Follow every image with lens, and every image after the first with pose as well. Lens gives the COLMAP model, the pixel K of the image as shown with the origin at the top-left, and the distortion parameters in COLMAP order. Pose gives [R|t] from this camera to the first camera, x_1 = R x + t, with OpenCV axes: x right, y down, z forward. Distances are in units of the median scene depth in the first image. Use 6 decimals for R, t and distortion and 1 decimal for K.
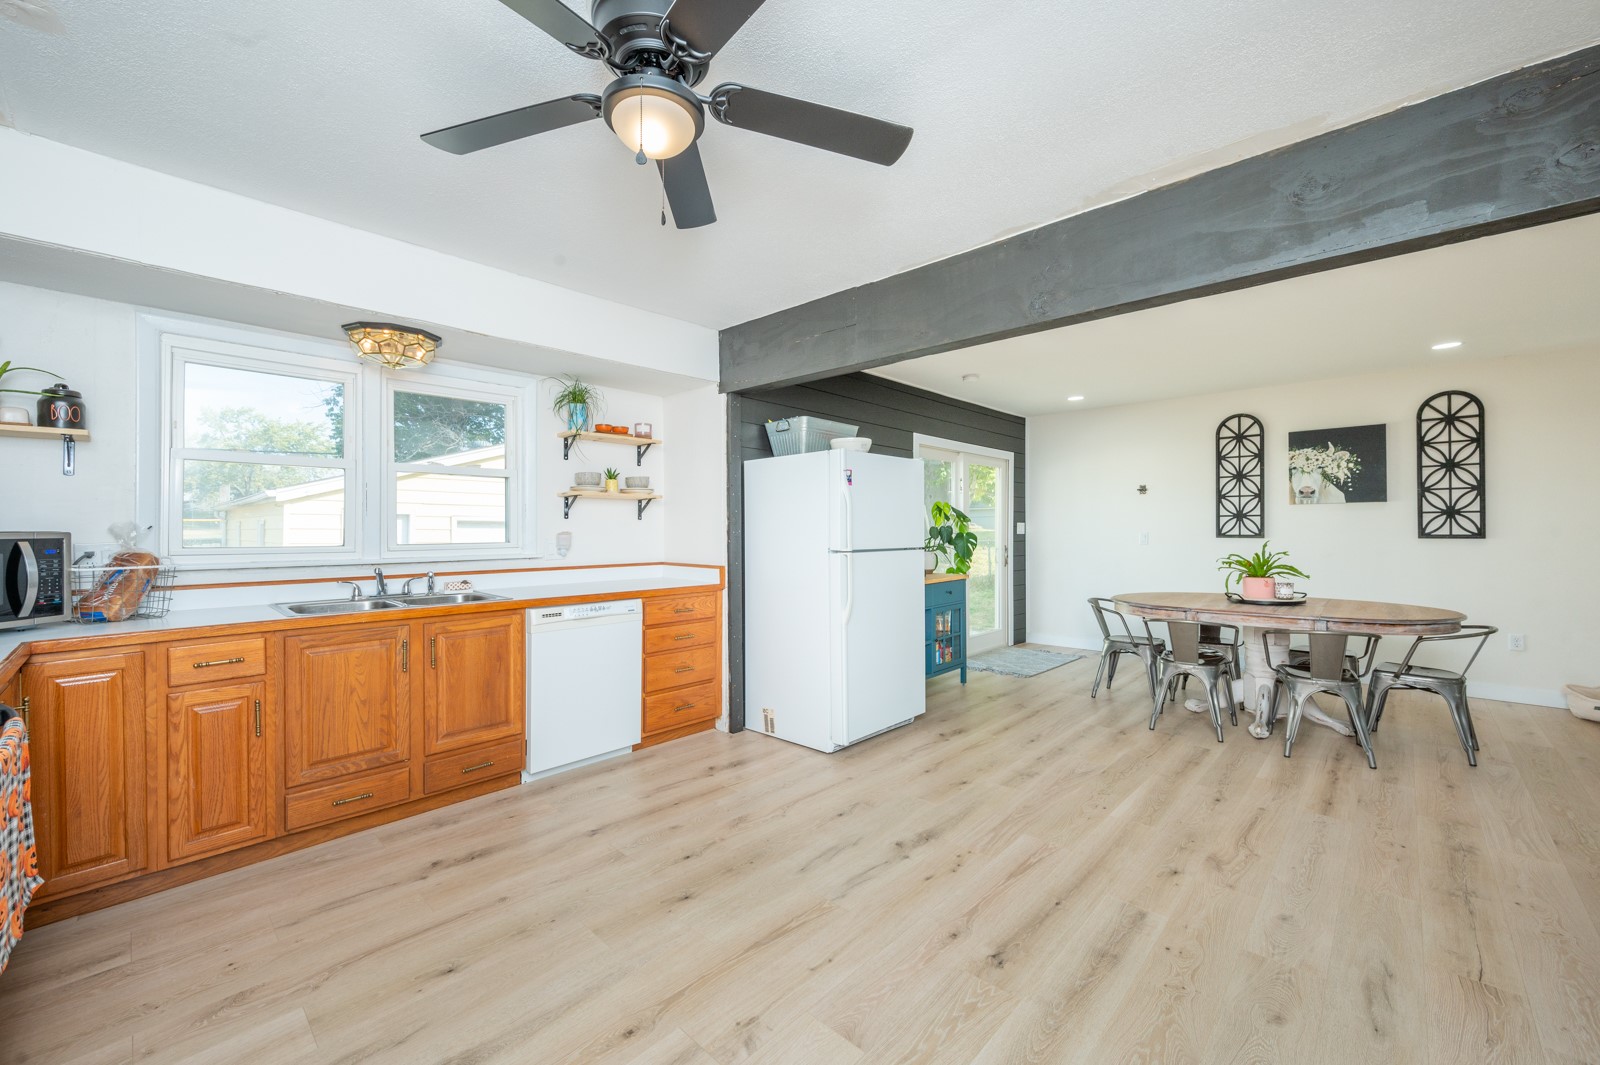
lens RADIAL K [[635.5, 0, 800.0], [0, 635.5, 532.5], [0, 0, 1]] dist [0.000069, 0.000133]
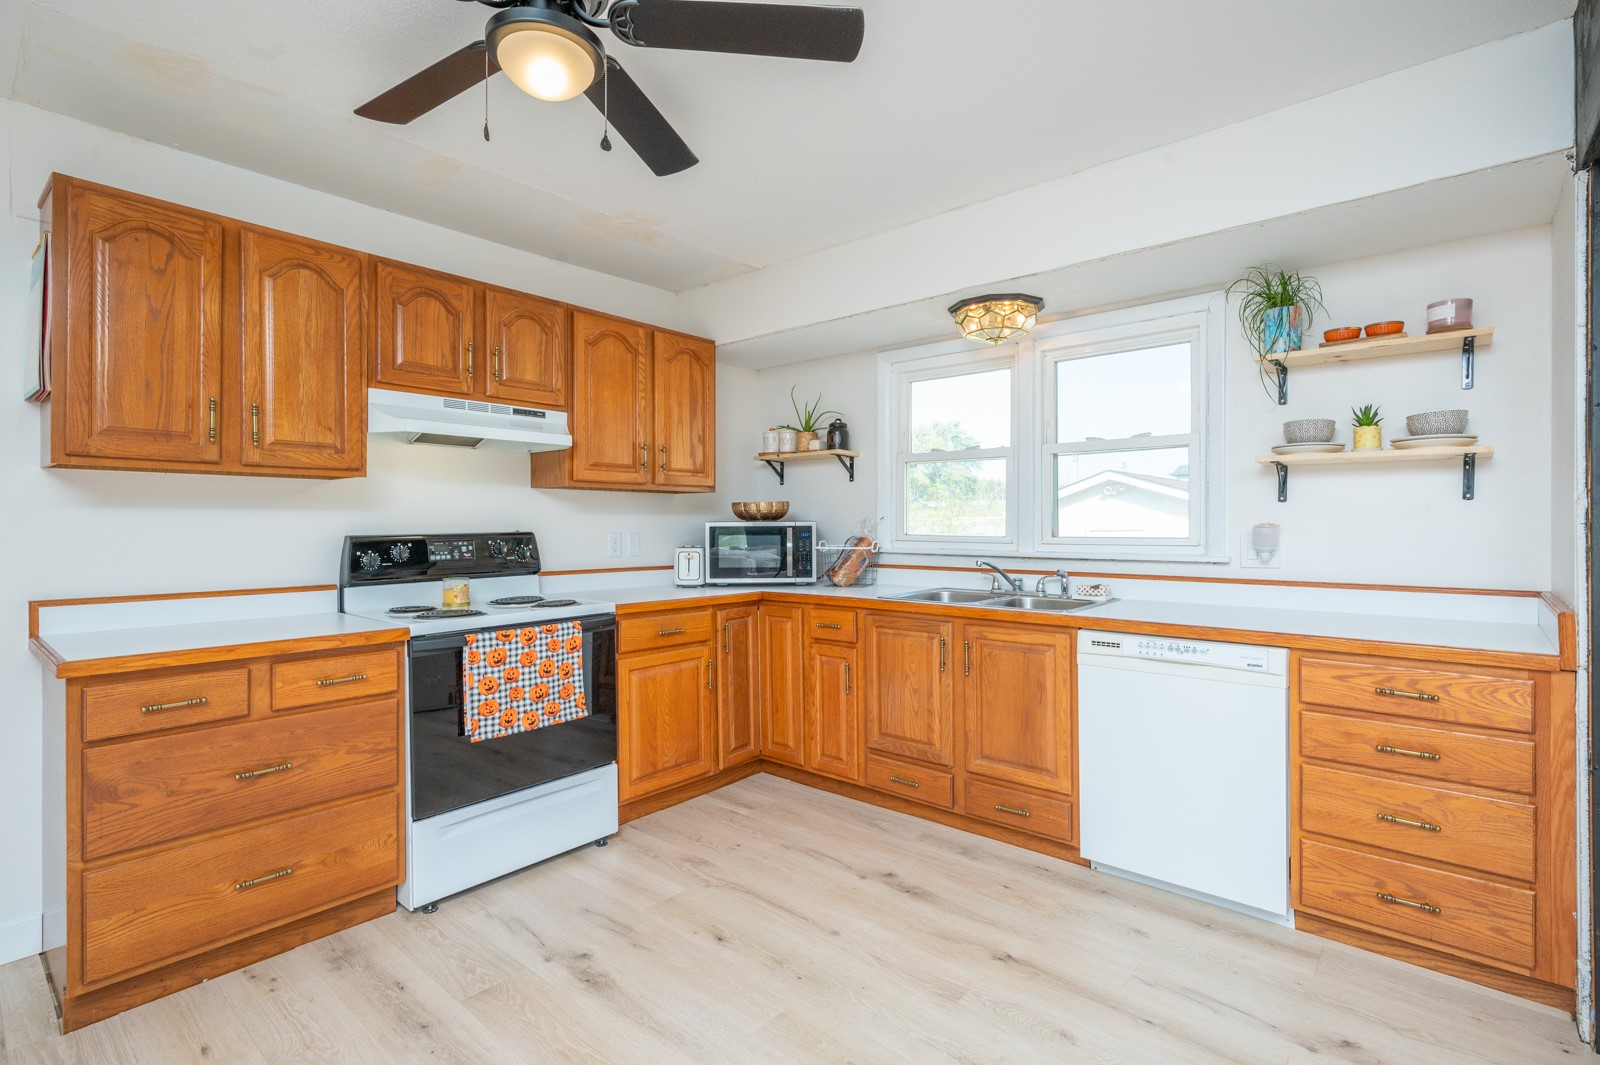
lens RADIAL K [[744.4, 0, 801.2], [0, 744.4, 539.6], [0, 0, 1]] dist [0.001577, 0.000213]
pose [[0.048983, 0.025125, -0.998484, 0.409215], [-0.004967, 0.999677, 0.024911, -0.001601], [0.998787, 0.003740, 0.049092, 0.654066]]
